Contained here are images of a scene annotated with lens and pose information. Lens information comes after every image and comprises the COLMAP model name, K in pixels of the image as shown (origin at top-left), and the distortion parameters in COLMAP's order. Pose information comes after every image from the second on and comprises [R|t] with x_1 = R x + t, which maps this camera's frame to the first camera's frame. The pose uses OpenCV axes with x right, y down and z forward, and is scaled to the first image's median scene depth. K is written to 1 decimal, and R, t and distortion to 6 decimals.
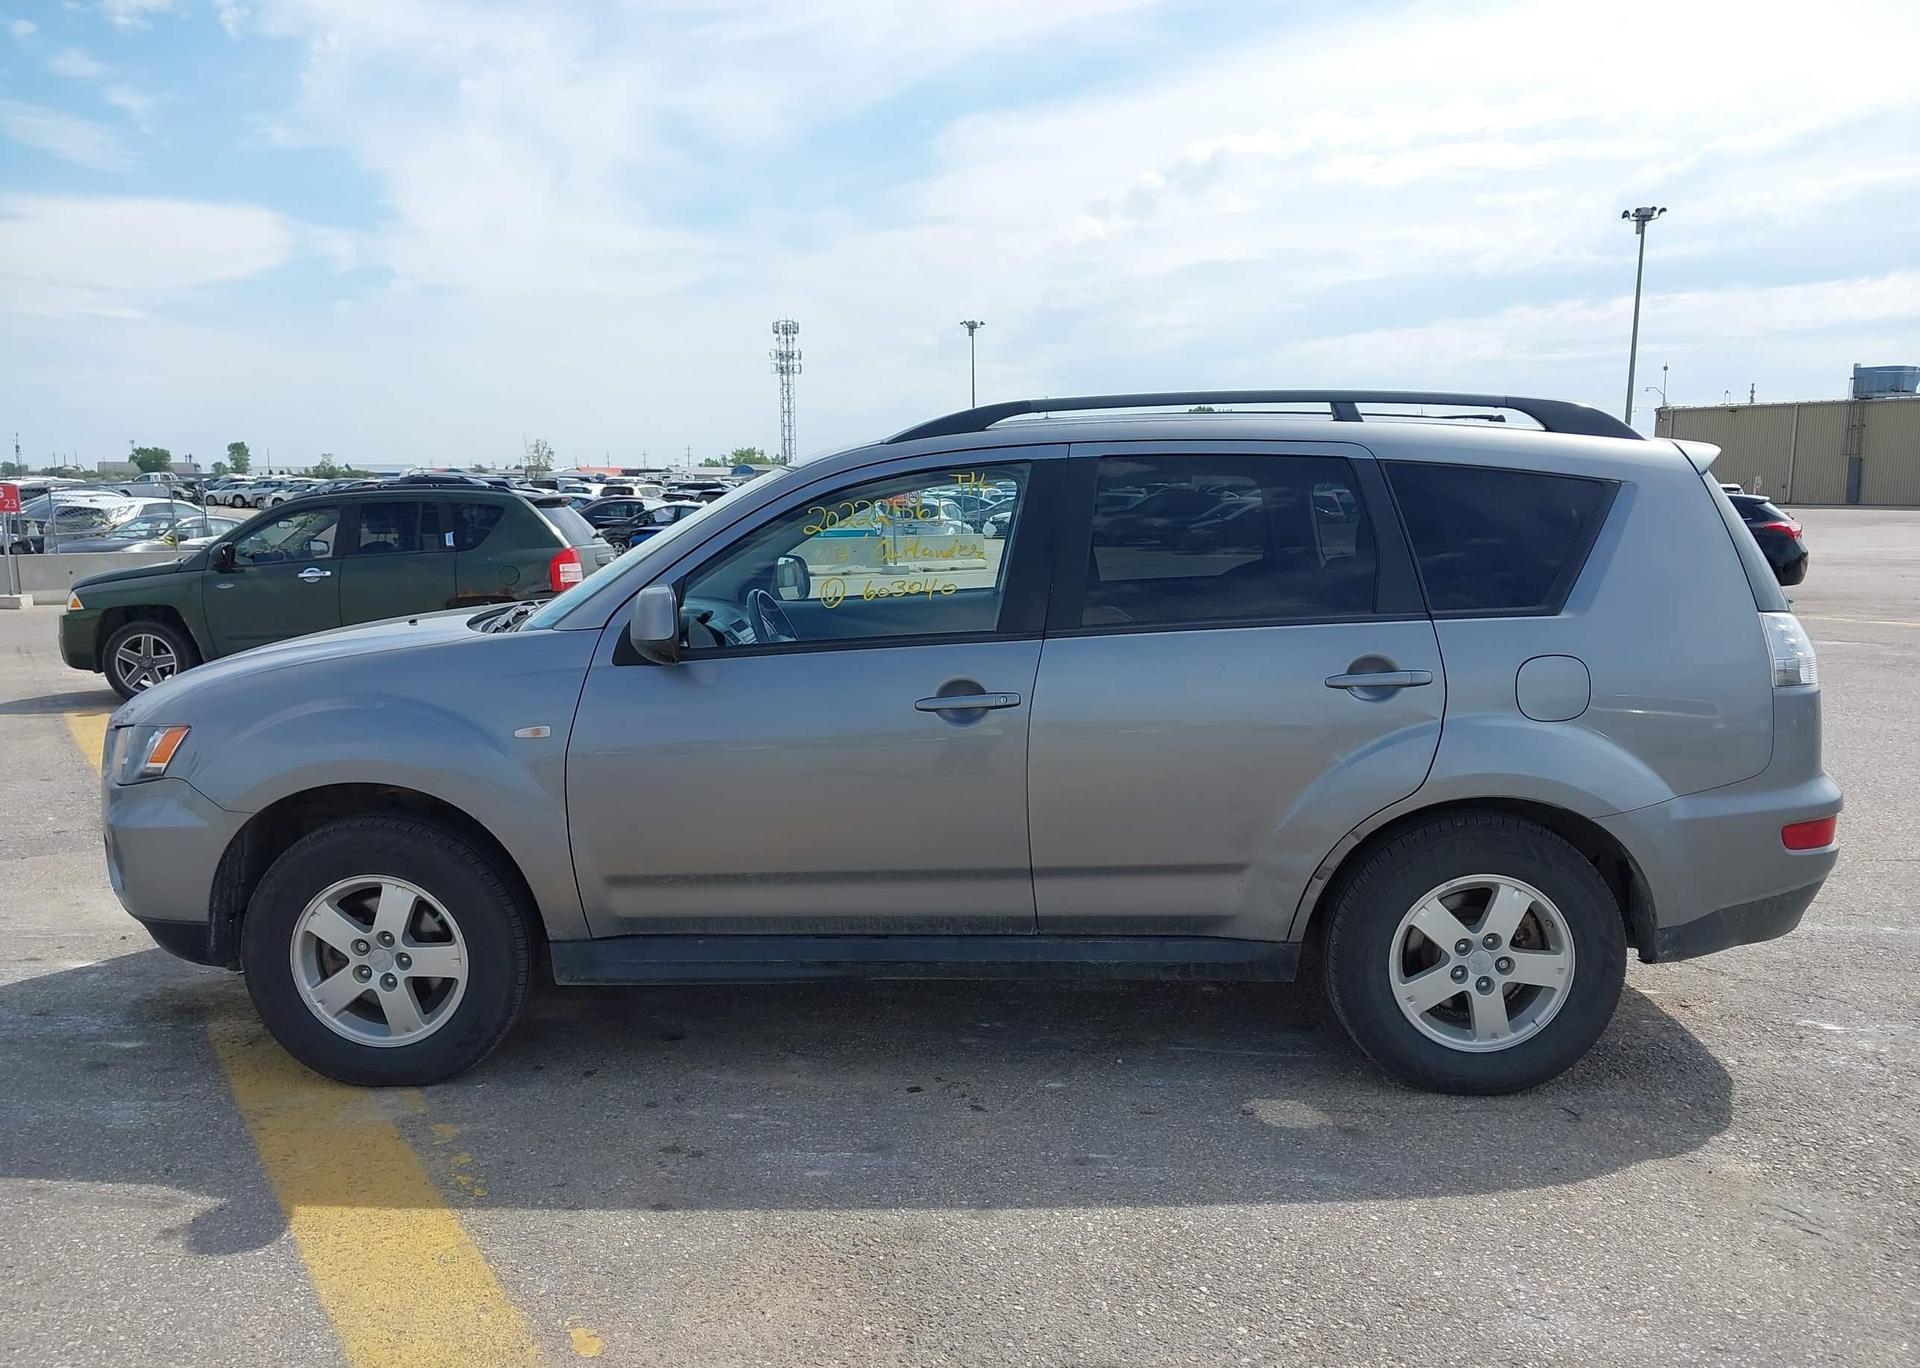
lens RADIAL K [[1535.1, 0, 945.0], [0, 1535.1, 690.6], [0, 0, 1]] dist [0.022910, -0.034667]
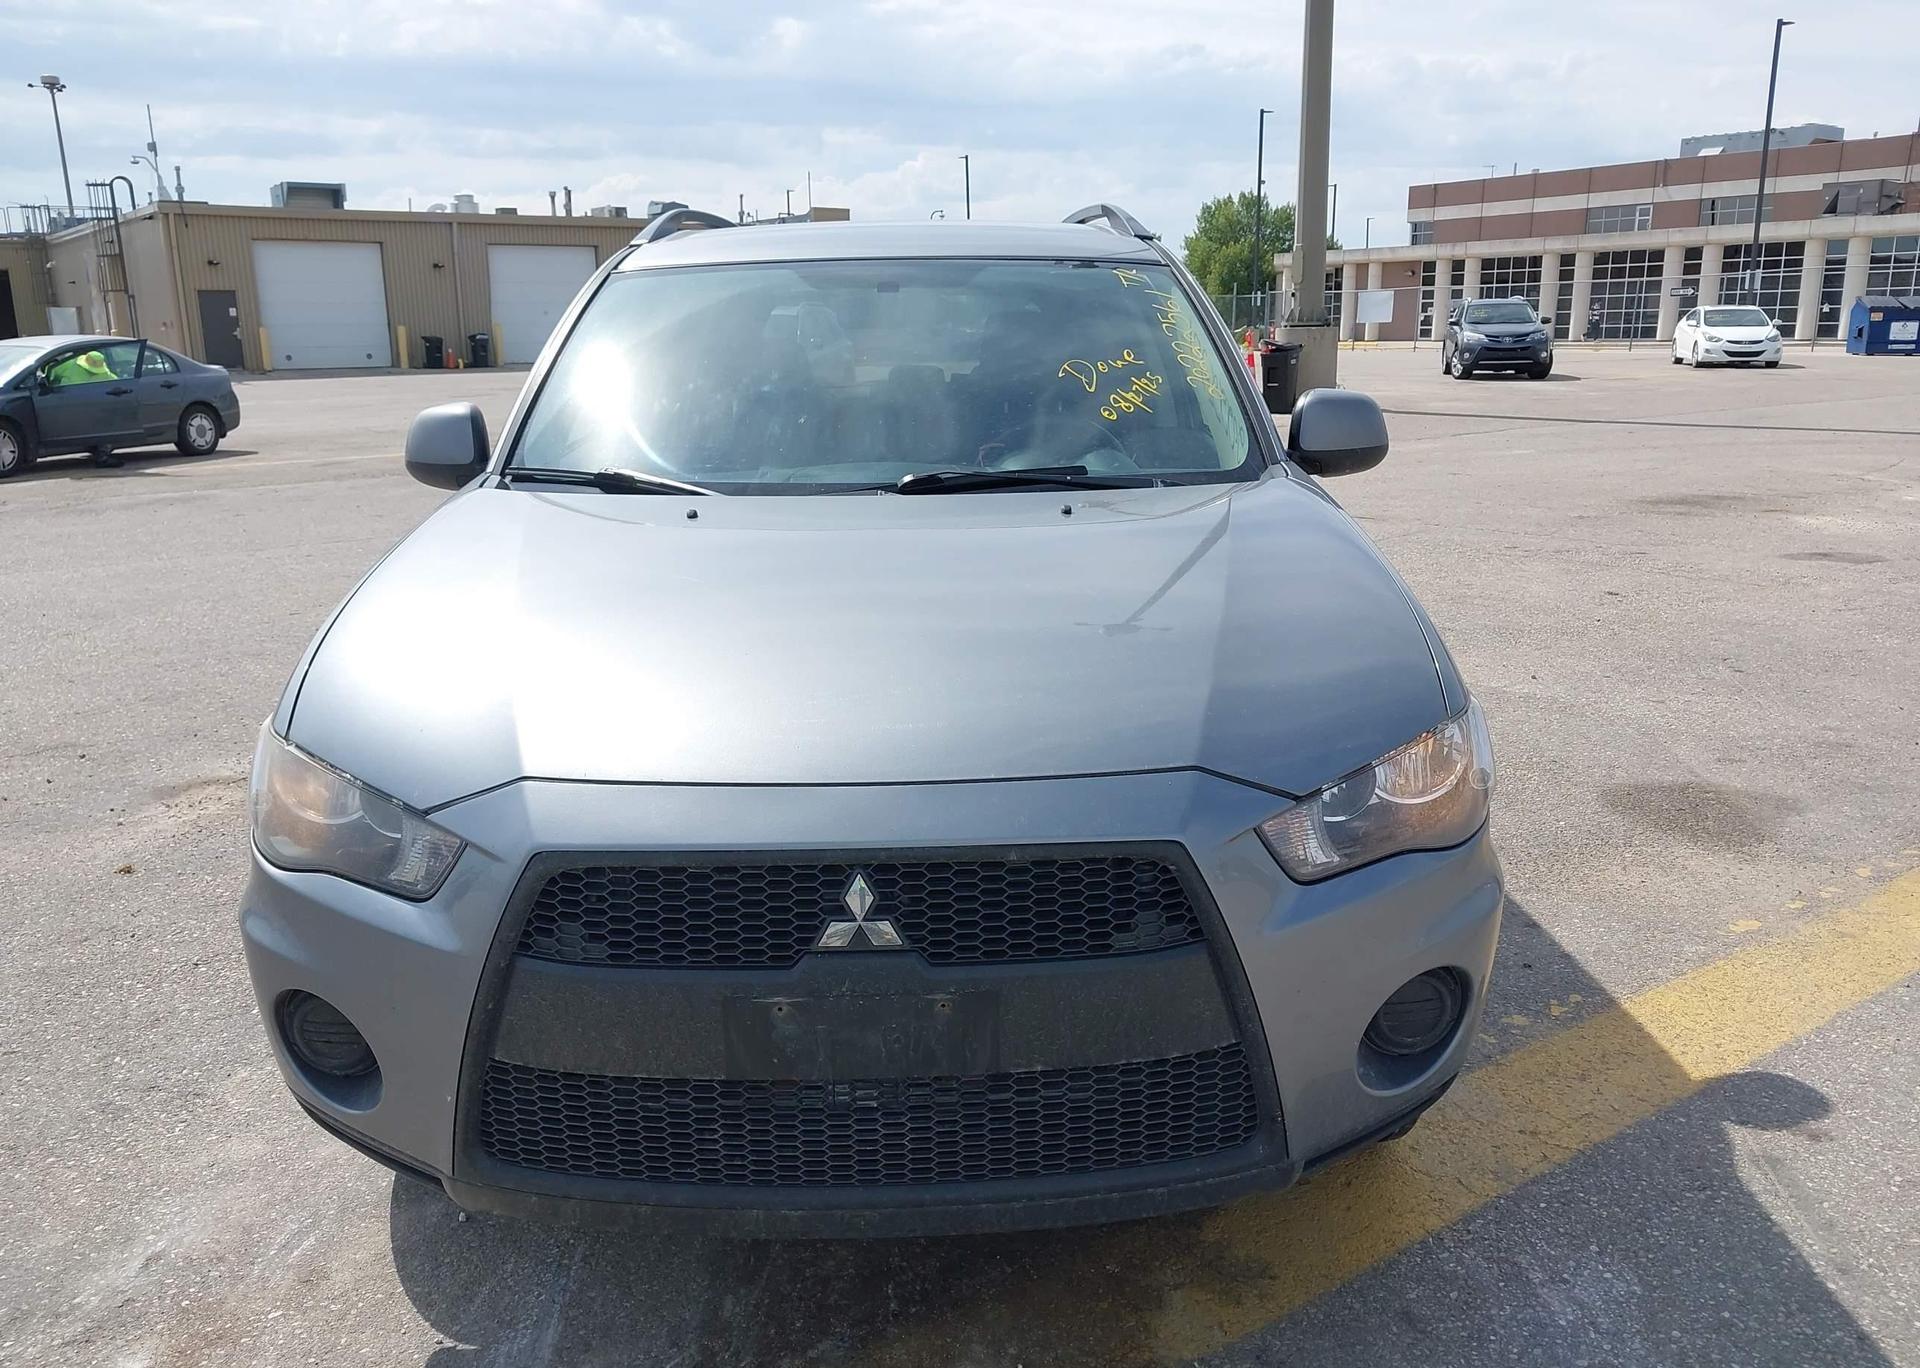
lens RADIAL K [[1535.1, 0, 966.5], [0, 1535.1, 717.4], [0, 0, 1]] dist [0.022910, -0.034667]
pose [[-0.062089, -0.248242, 0.966706, -1.019340], [0.148312, 0.955527, 0.254897, -0.134487], [-0.986990, 0.159200, -0.022510, 1.182718]]
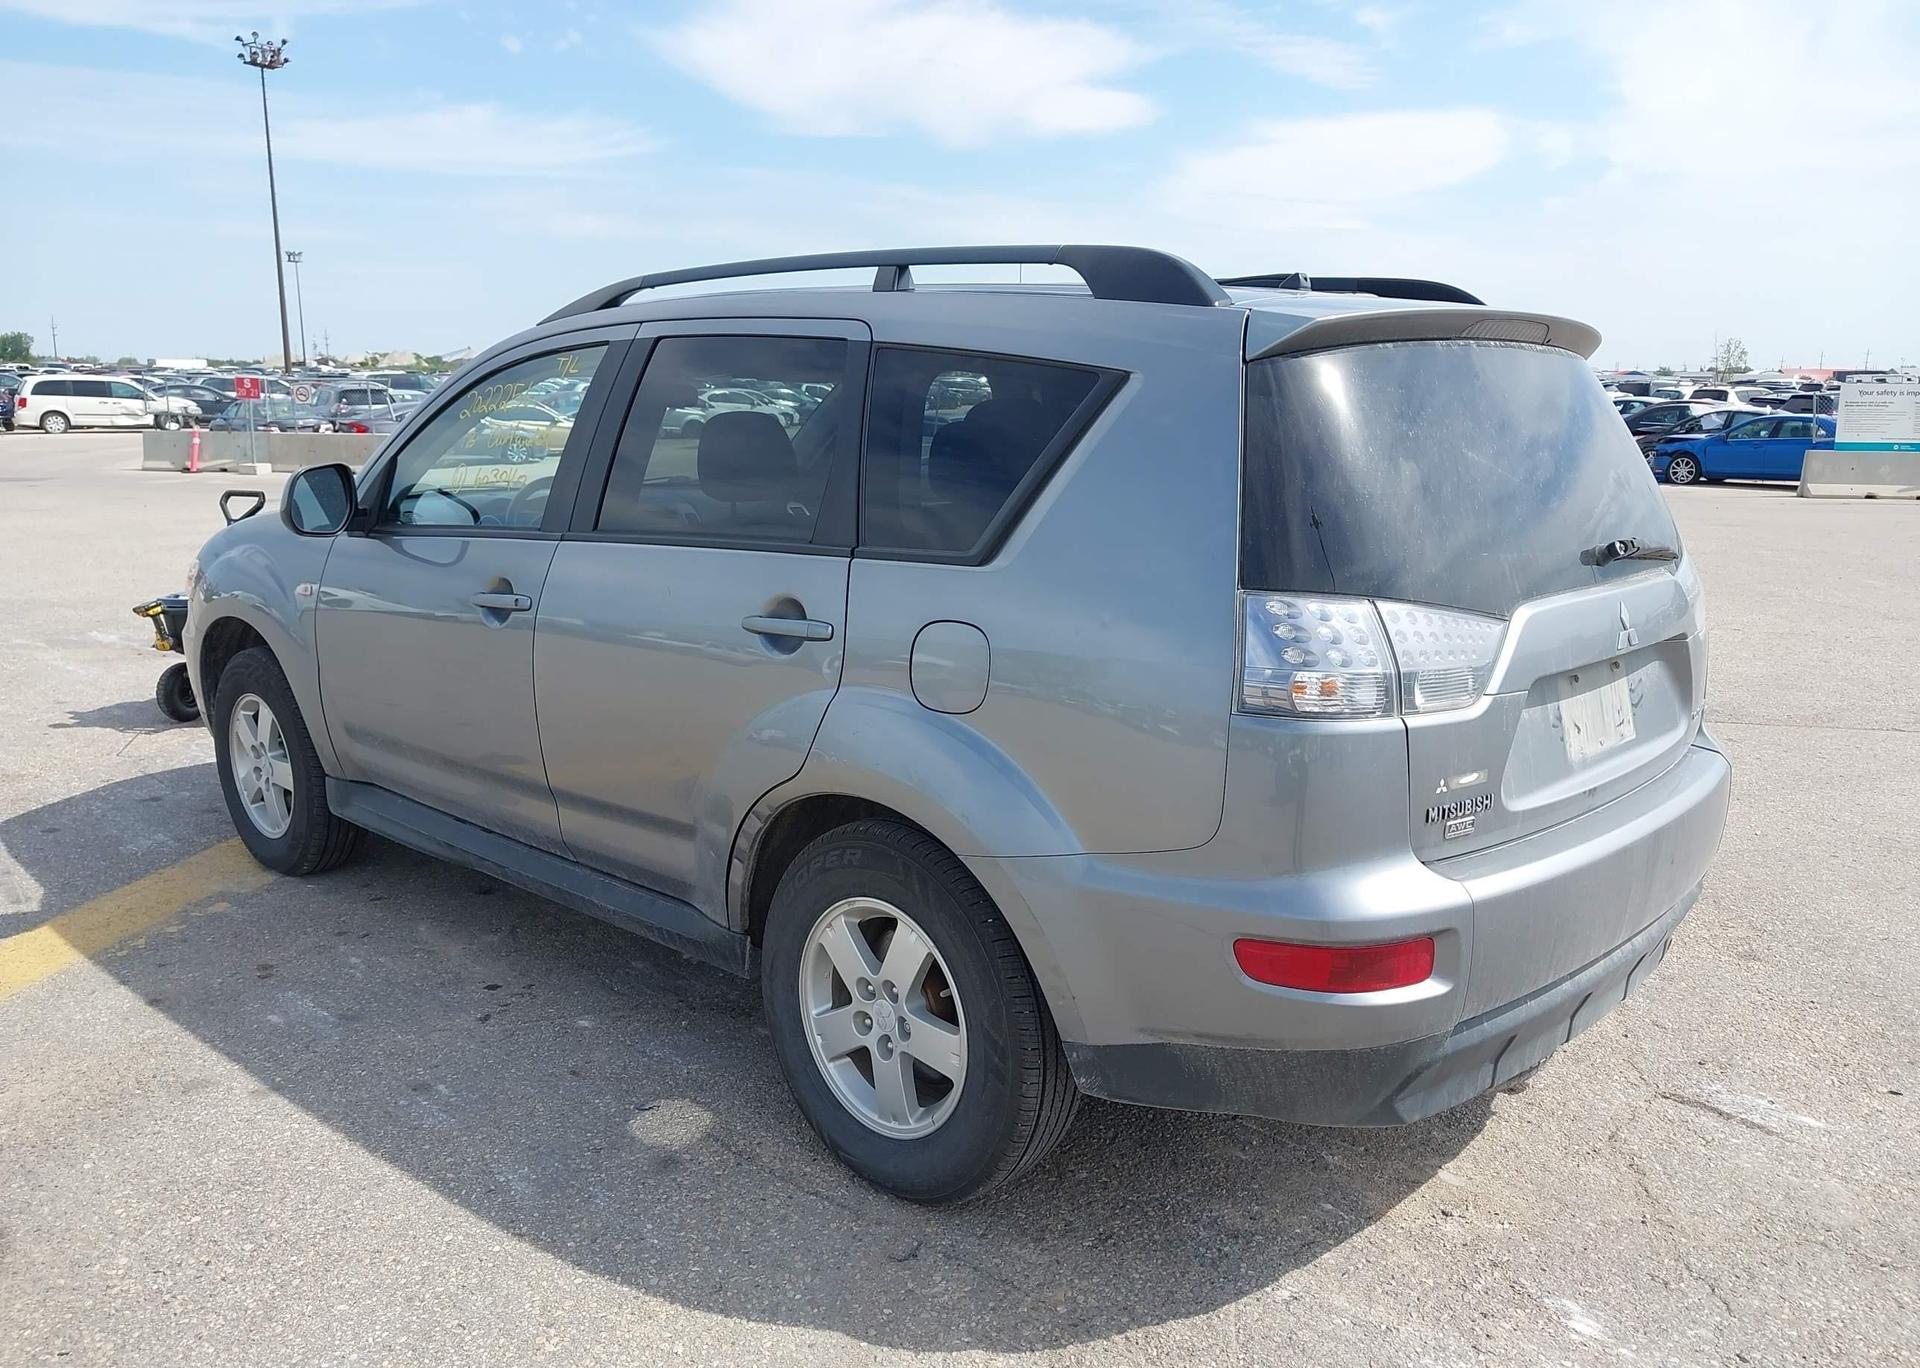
lens RADIAL K [[1535.1, 0, 937.2], [0, 1535.1, 683.5], [0, 0, 1]] dist [0.022910, -0.034667]
pose [[0.738378, 0.137073, -0.660310, 0.818296], [-0.098734, 0.990548, 0.095219, -0.057405], [0.667120, -0.005112, 0.744932, 0.446186]]
